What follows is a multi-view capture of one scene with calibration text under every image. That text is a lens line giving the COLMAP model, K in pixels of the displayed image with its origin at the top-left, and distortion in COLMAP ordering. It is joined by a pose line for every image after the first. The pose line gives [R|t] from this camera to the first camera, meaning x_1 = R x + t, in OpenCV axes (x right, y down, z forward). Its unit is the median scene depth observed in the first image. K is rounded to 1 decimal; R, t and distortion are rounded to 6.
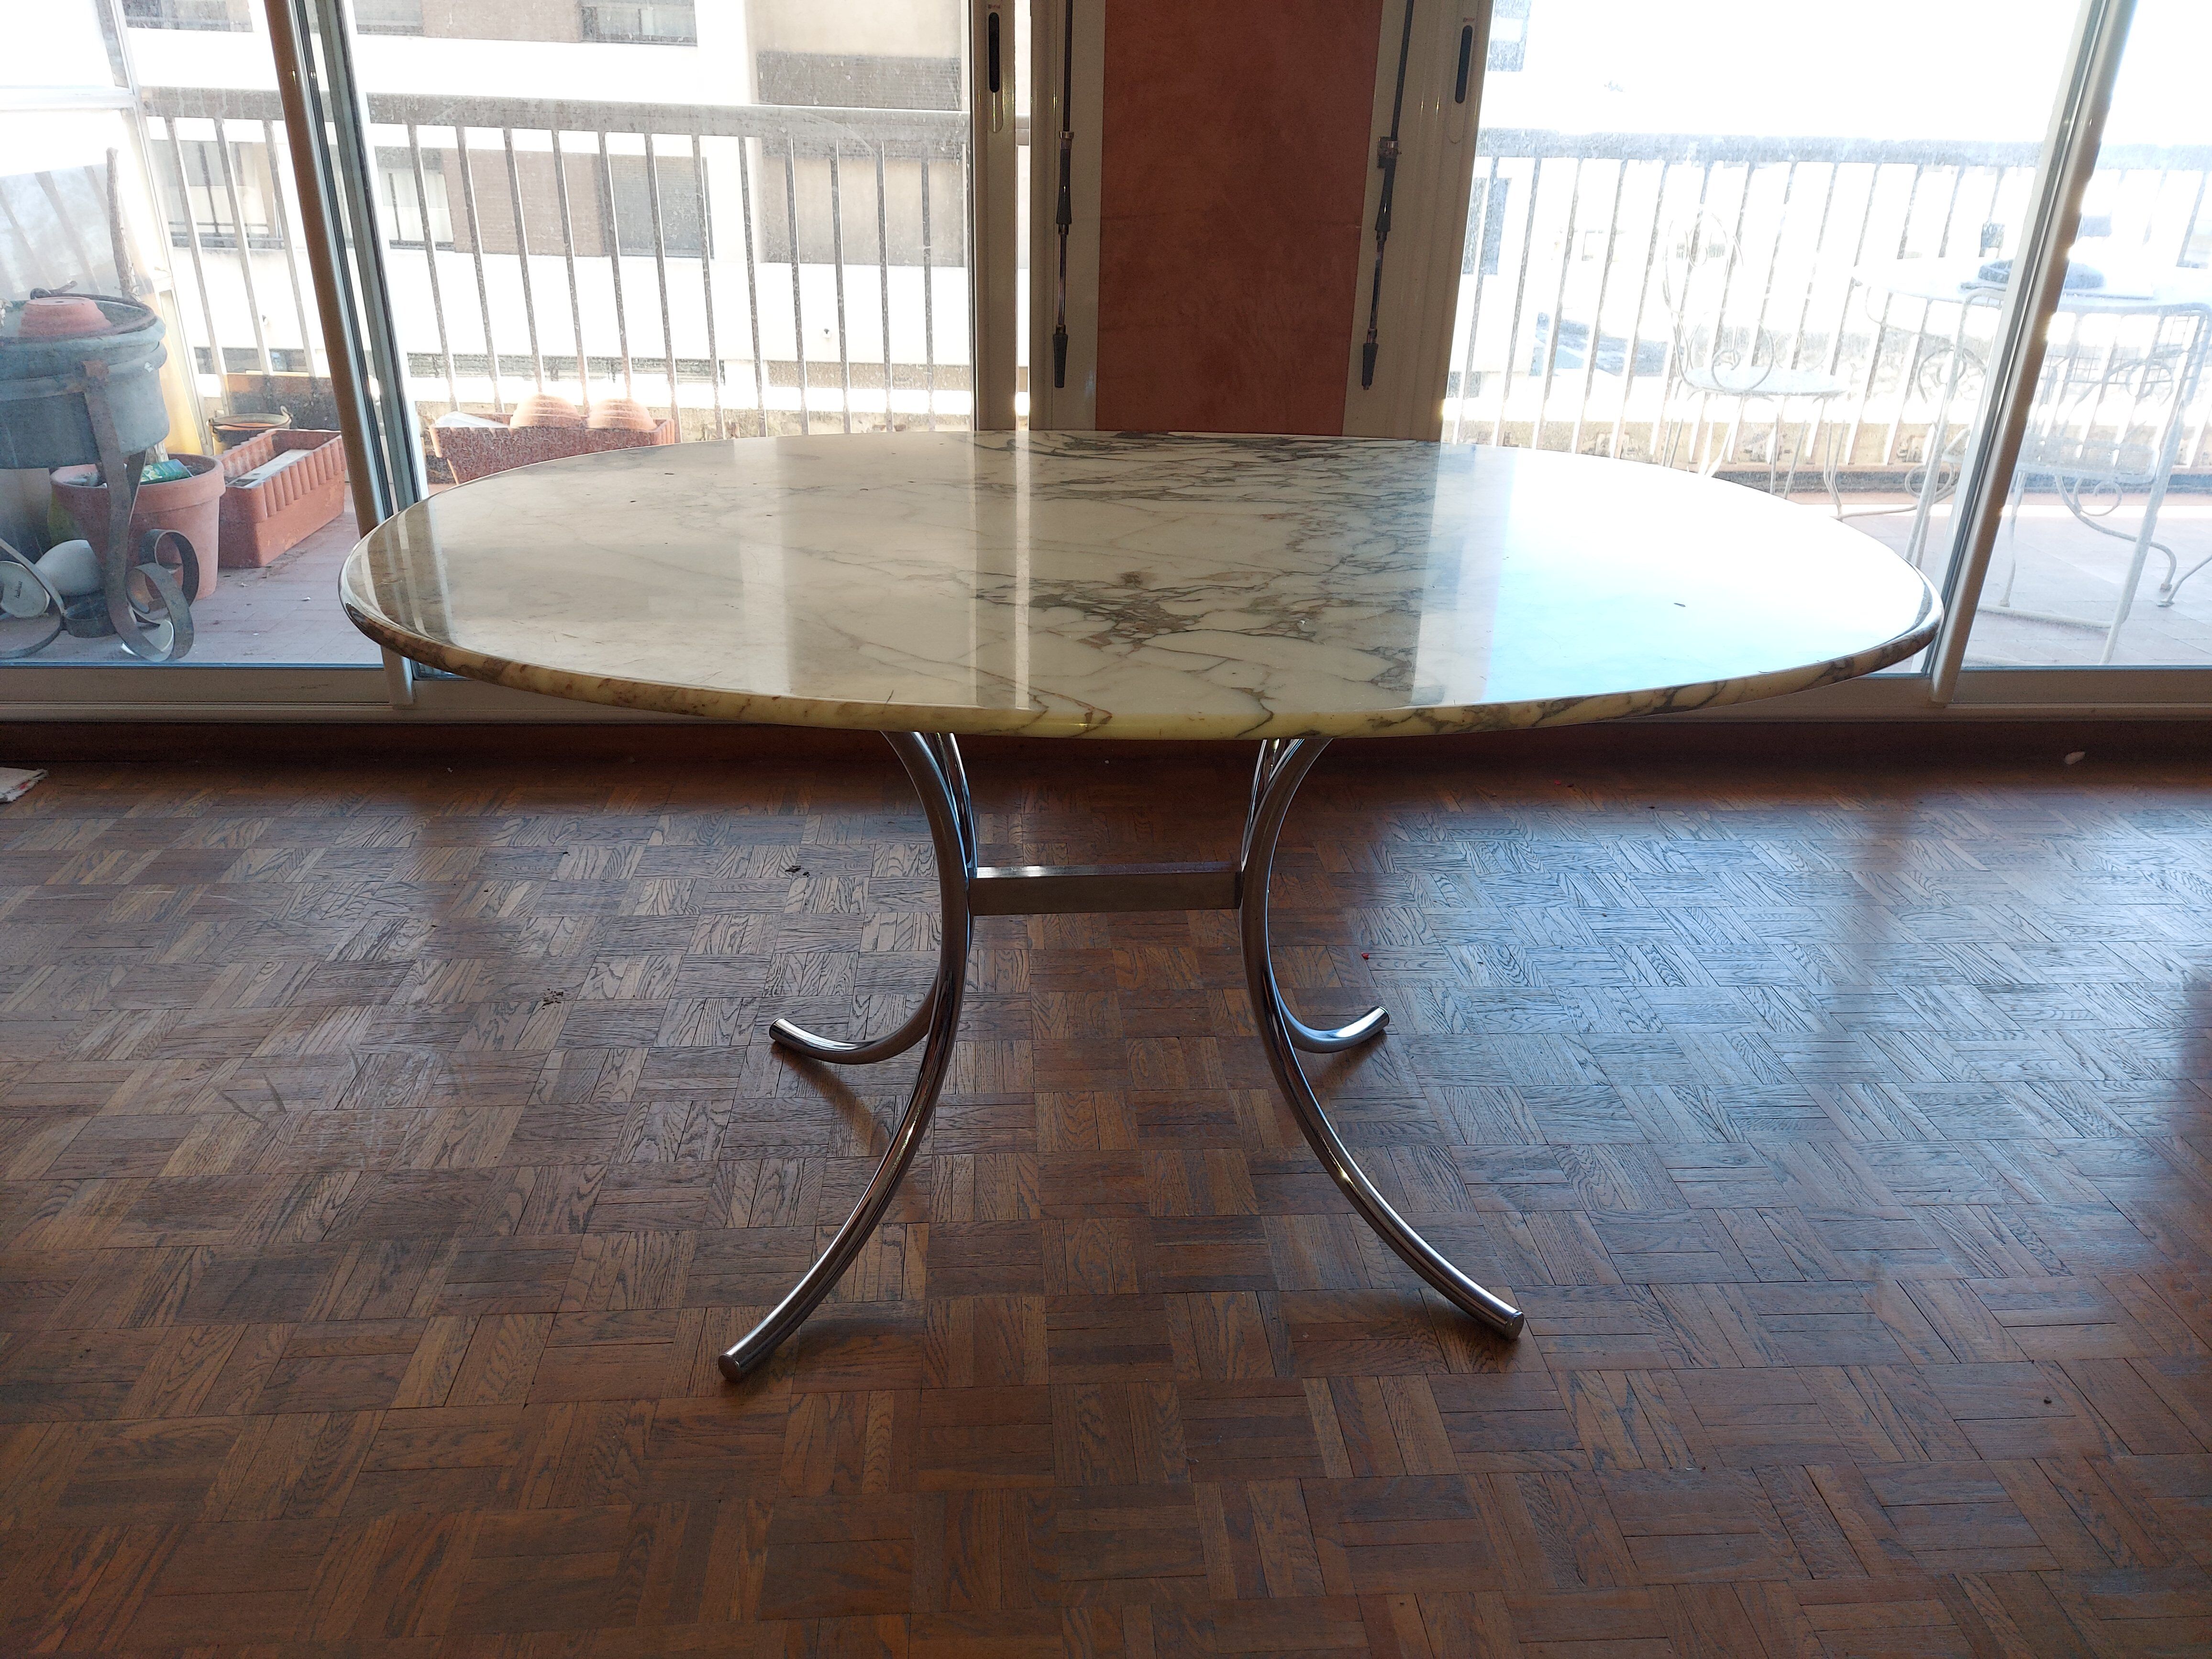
lens RADIAL K [[1592.5, 0, 1111.2], [0, 1592.5, 827.2], [0, 0, 1]] dist [0.081425, -0.089772]
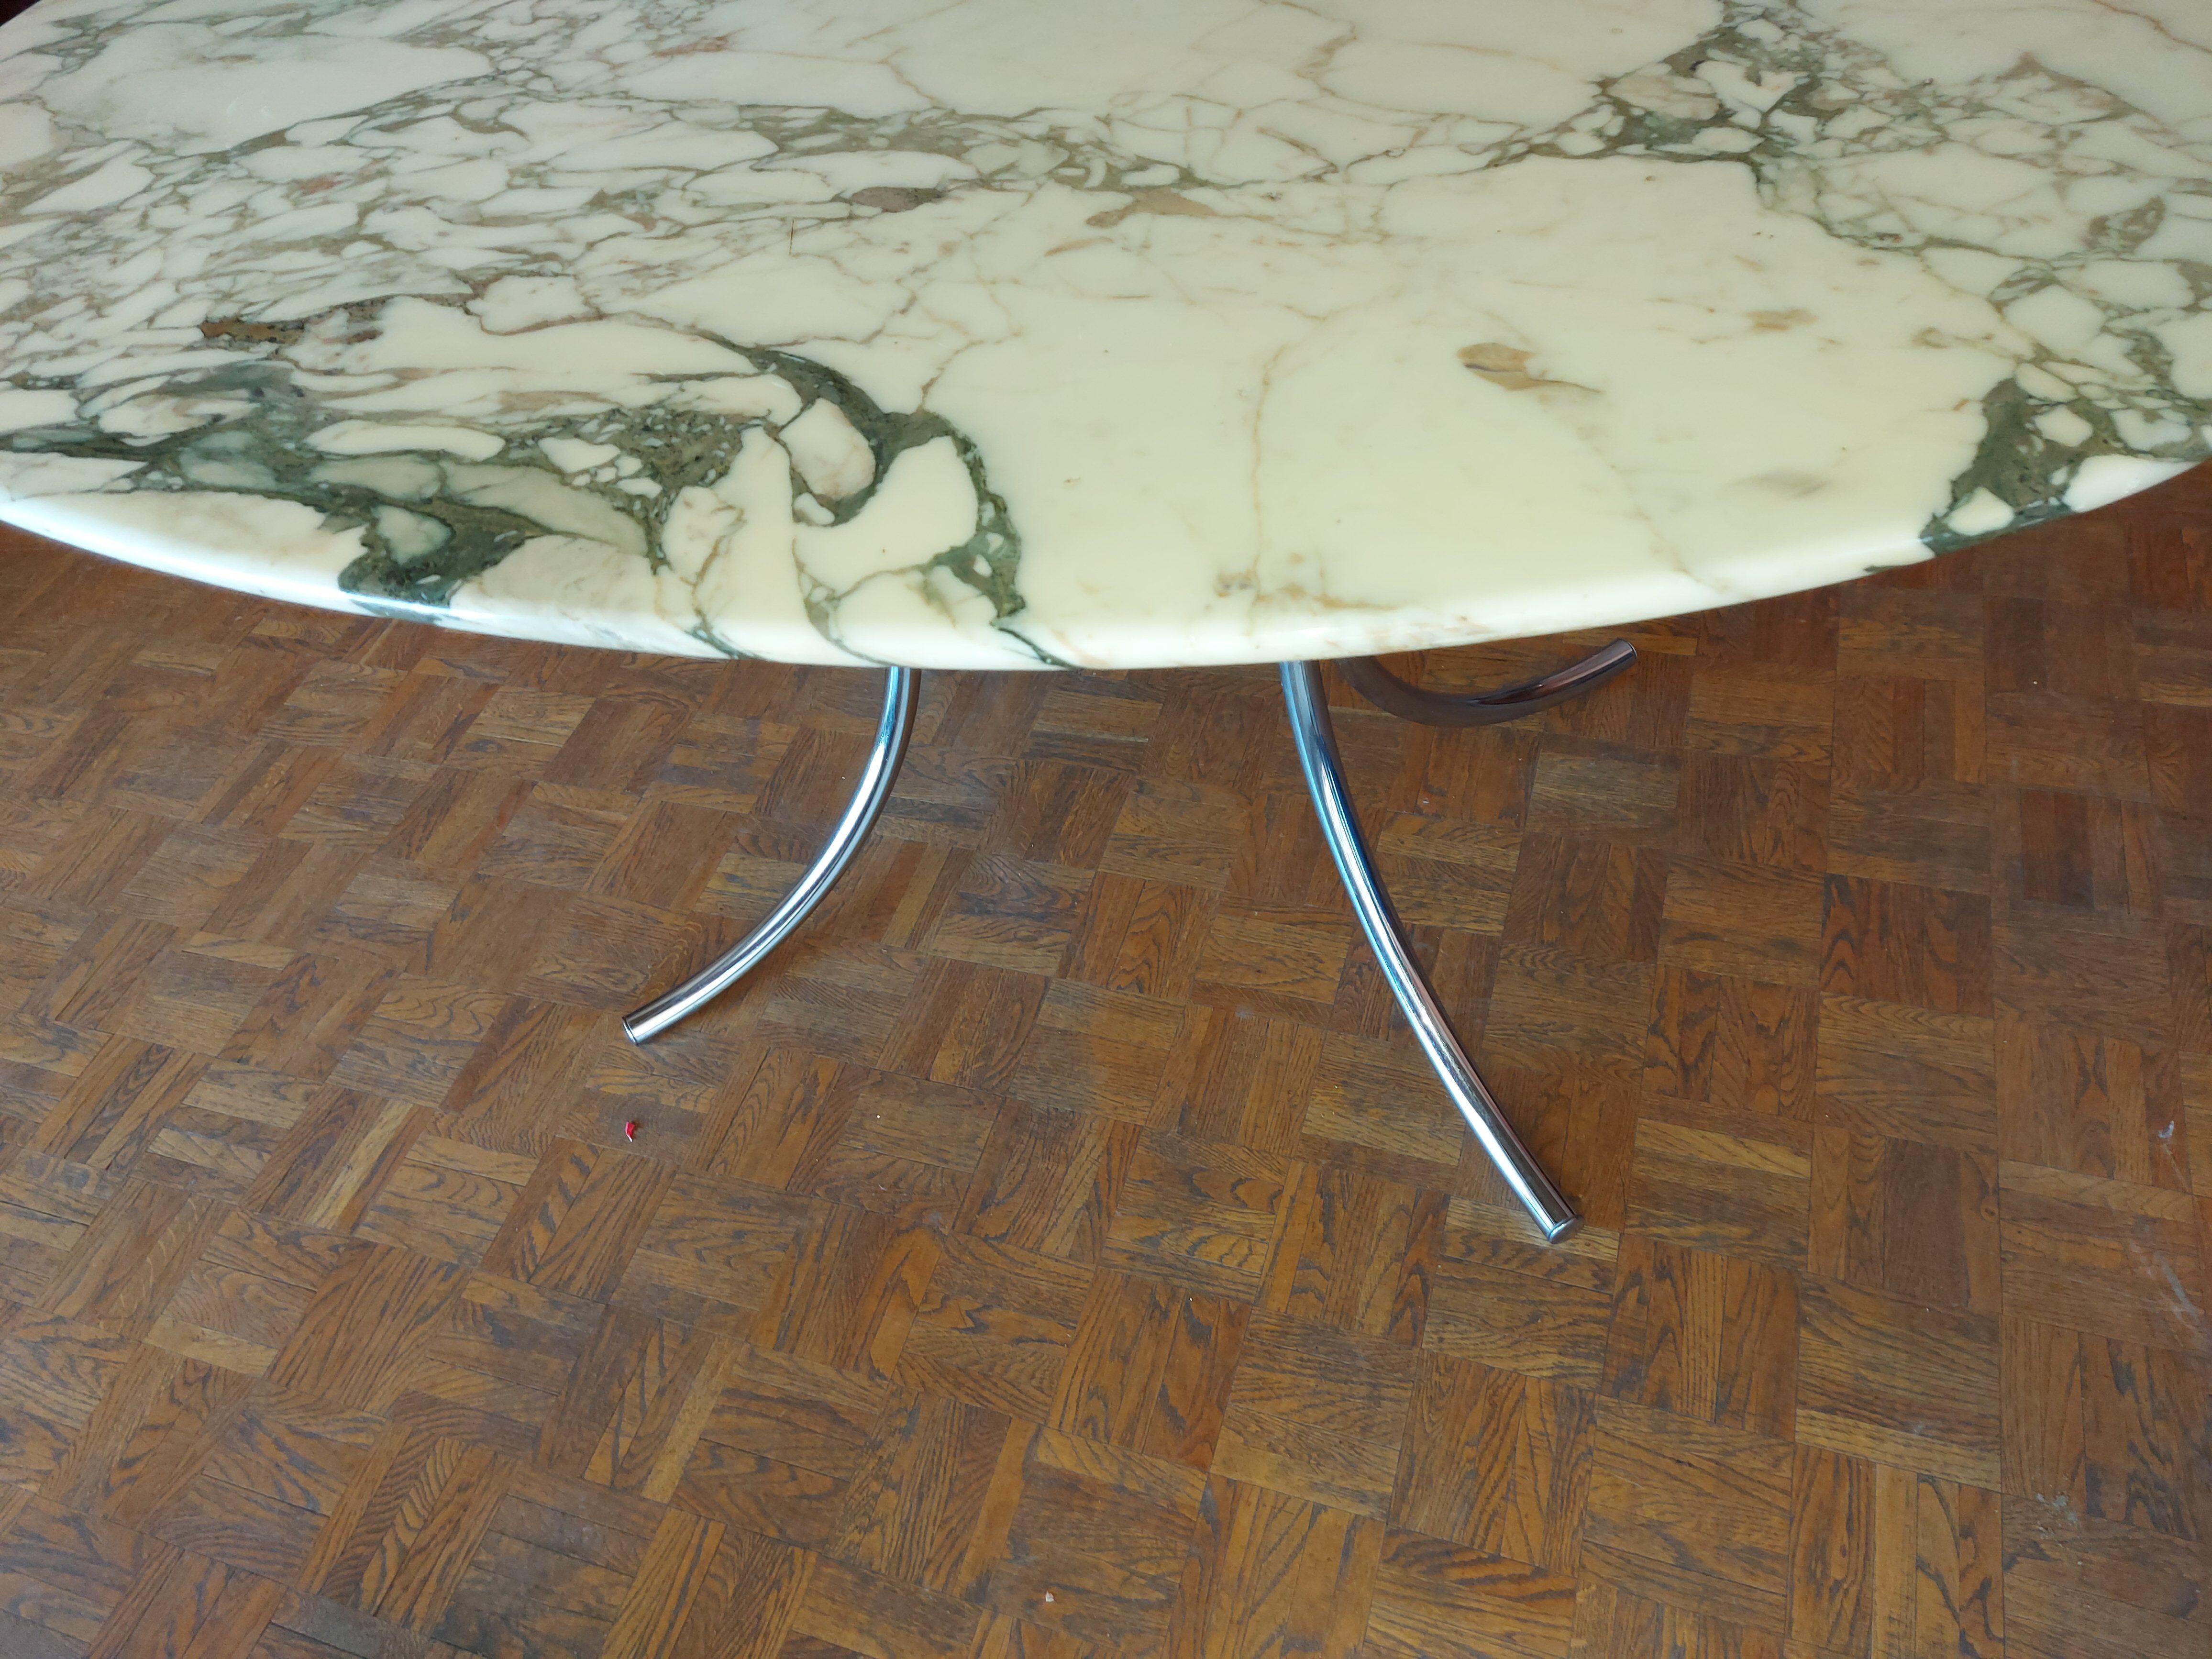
lens RADIAL K [[1592.5, 0, 1107.9], [0, 1592.5, 824.7], [0, 0, 1]] dist [0.081425, -0.089772]
pose [[-0.920220, -0.216523, 0.326057, -0.240009], [0.263462, 0.273399, 0.925116, -0.533169], [-0.289453, 0.937214, -0.194542, 1.156449]]
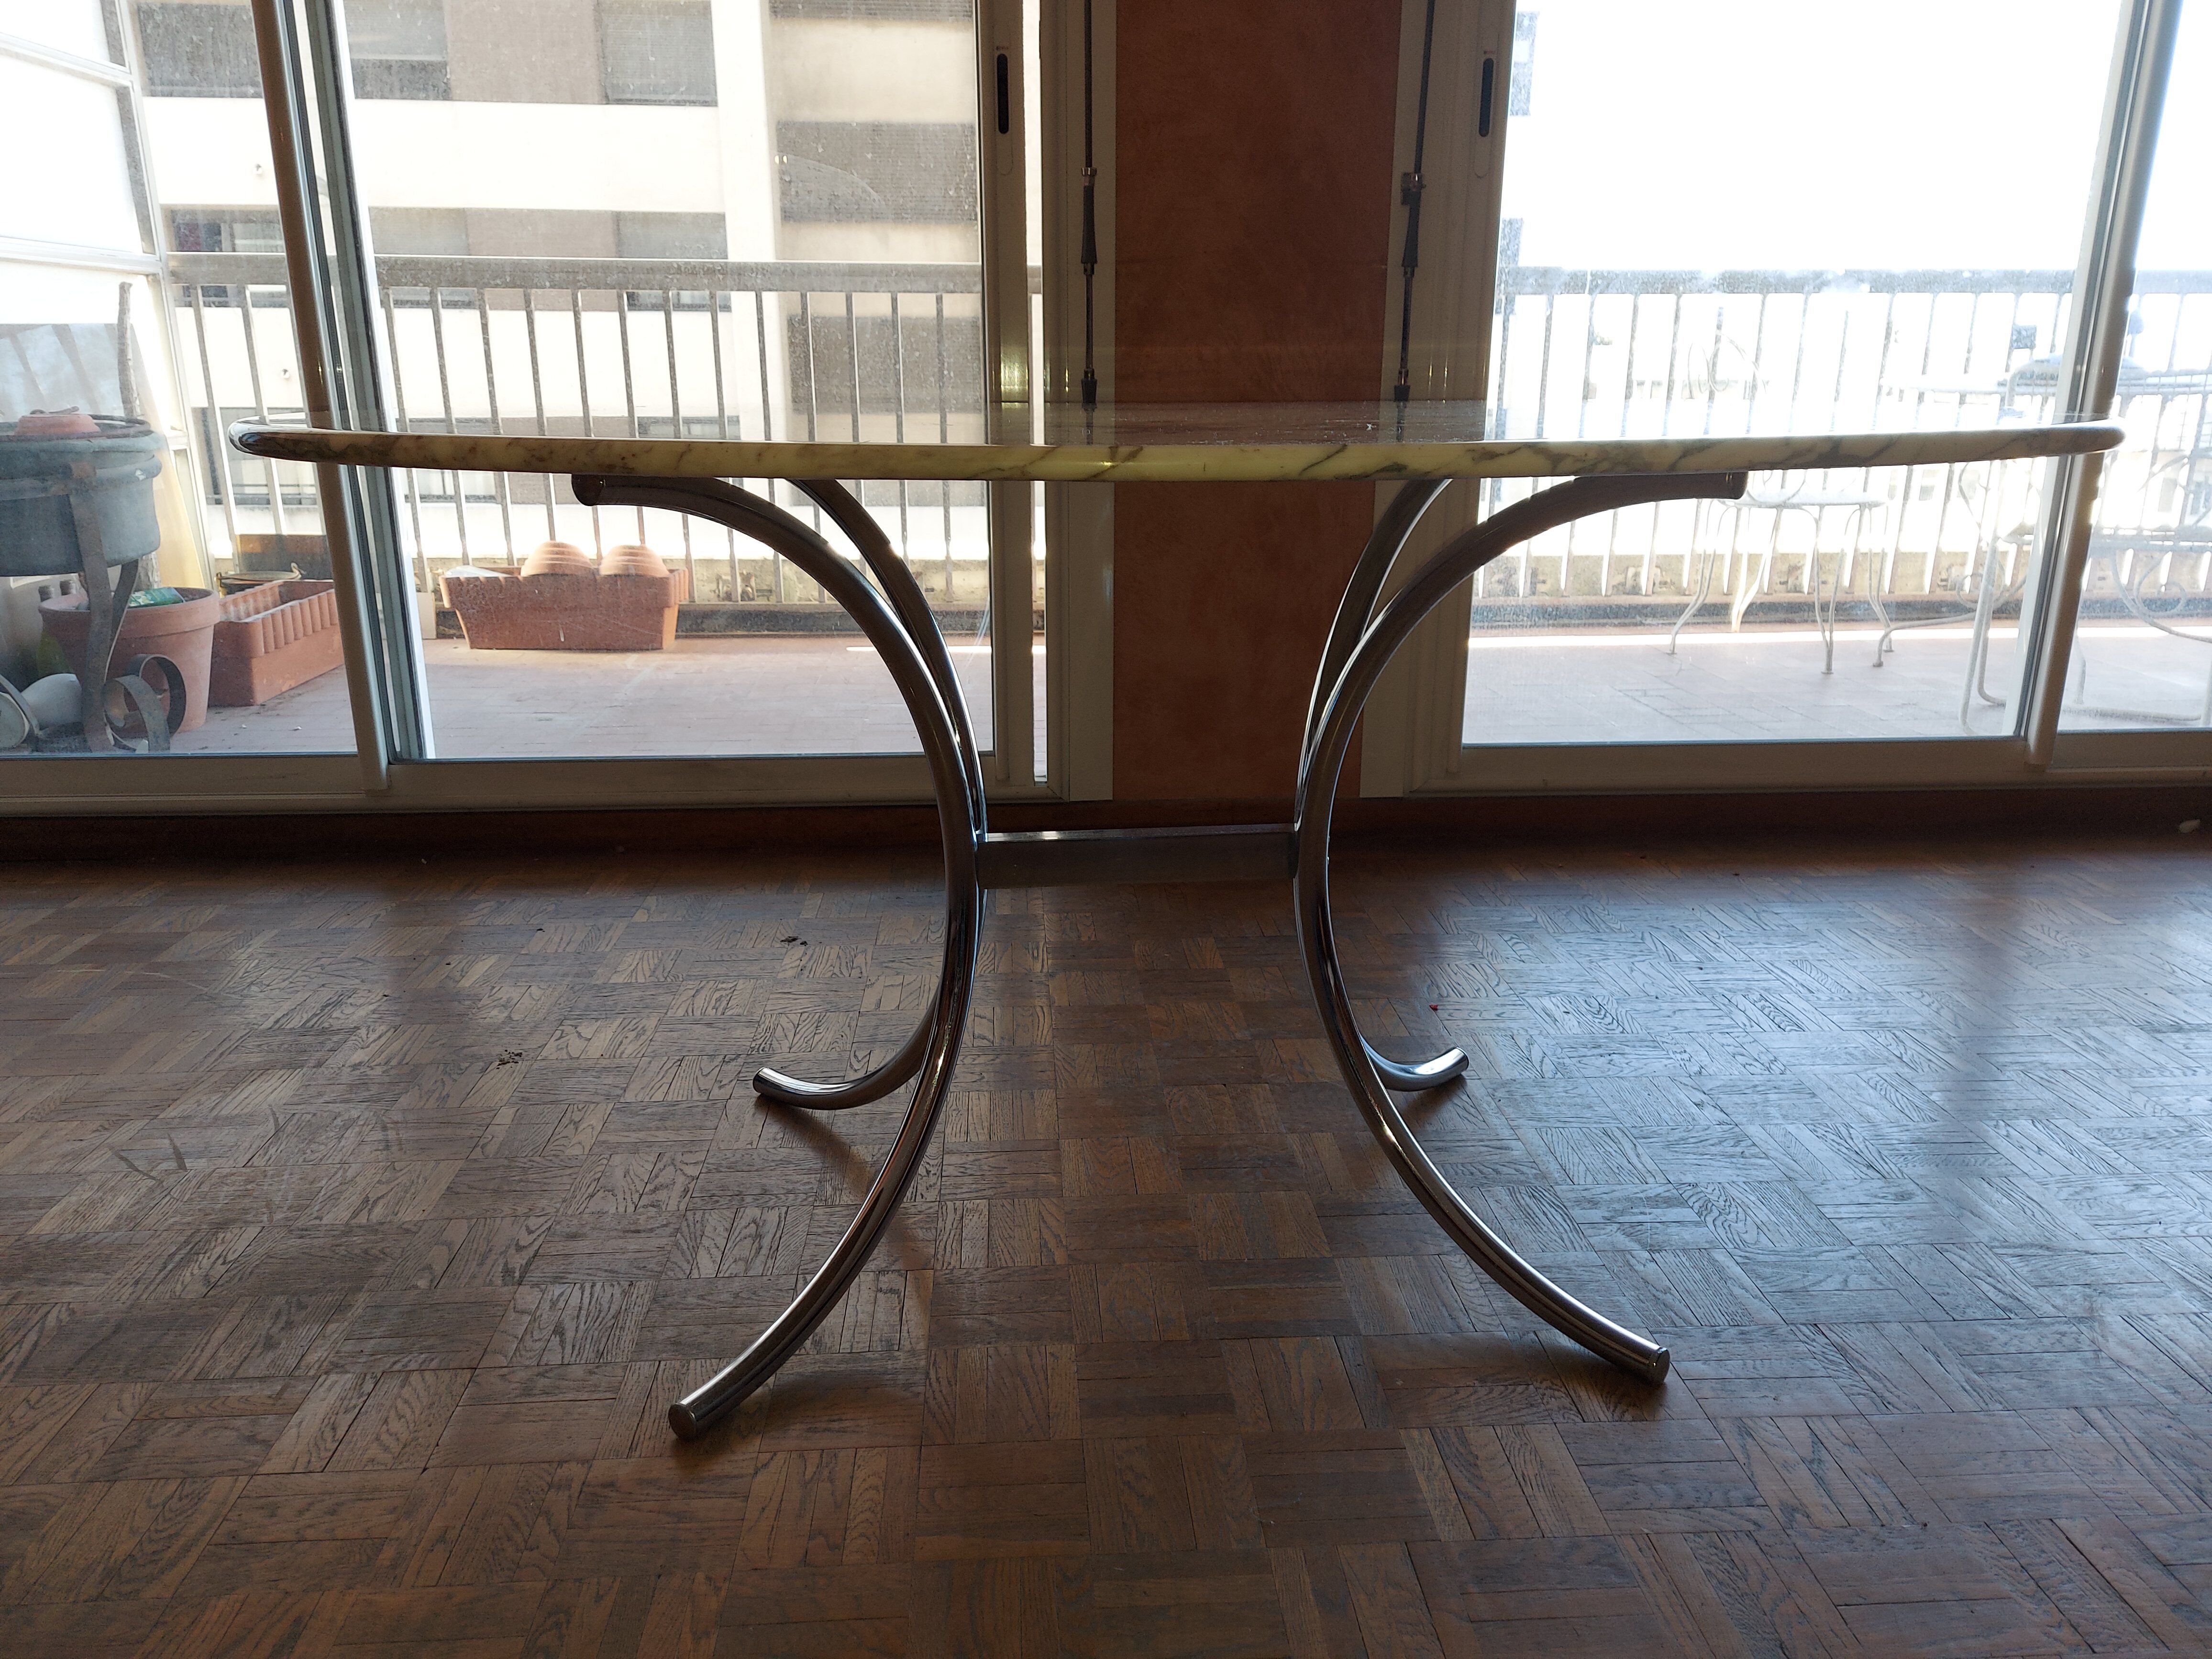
lens RADIAL K [[1592.5, 0, 1108.5], [0, 1592.5, 825.3], [0, 0, 1]] dist [0.081425, -0.089772]
pose [[0.999644, -0.021950, -0.015157, -0.005281], [0.019442, 0.988584, -0.149411, 0.138516], [0.018264, 0.149063, 0.988659, 0.138682]]
